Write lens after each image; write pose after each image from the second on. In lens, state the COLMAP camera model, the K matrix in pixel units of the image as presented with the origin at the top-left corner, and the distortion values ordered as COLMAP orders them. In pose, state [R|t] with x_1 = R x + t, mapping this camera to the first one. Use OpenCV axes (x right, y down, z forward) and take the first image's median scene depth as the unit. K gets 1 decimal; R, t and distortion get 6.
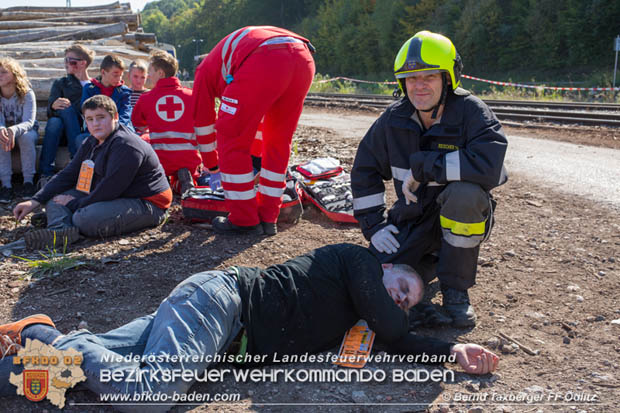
lens RADIAL K [[751.4, 0, 310.1], [0, 751.4, 206.5], [0, 0, 1]] dist [-0.012494, 0.000000]
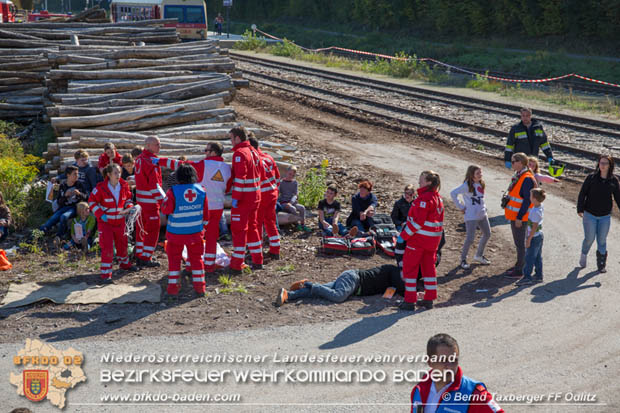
lens RADIAL K [[1246.9, 0, 311.8], [0, 1246.9, 205.2], [0, 0, 1]] dist [0.212055, 0.000000]
pose [[0.997589, 0.040607, -0.056275, 0.003201], [-0.041275, 0.999090, -0.010742, -0.111001], [0.055787, 0.013039, 0.998358, -3.661600]]
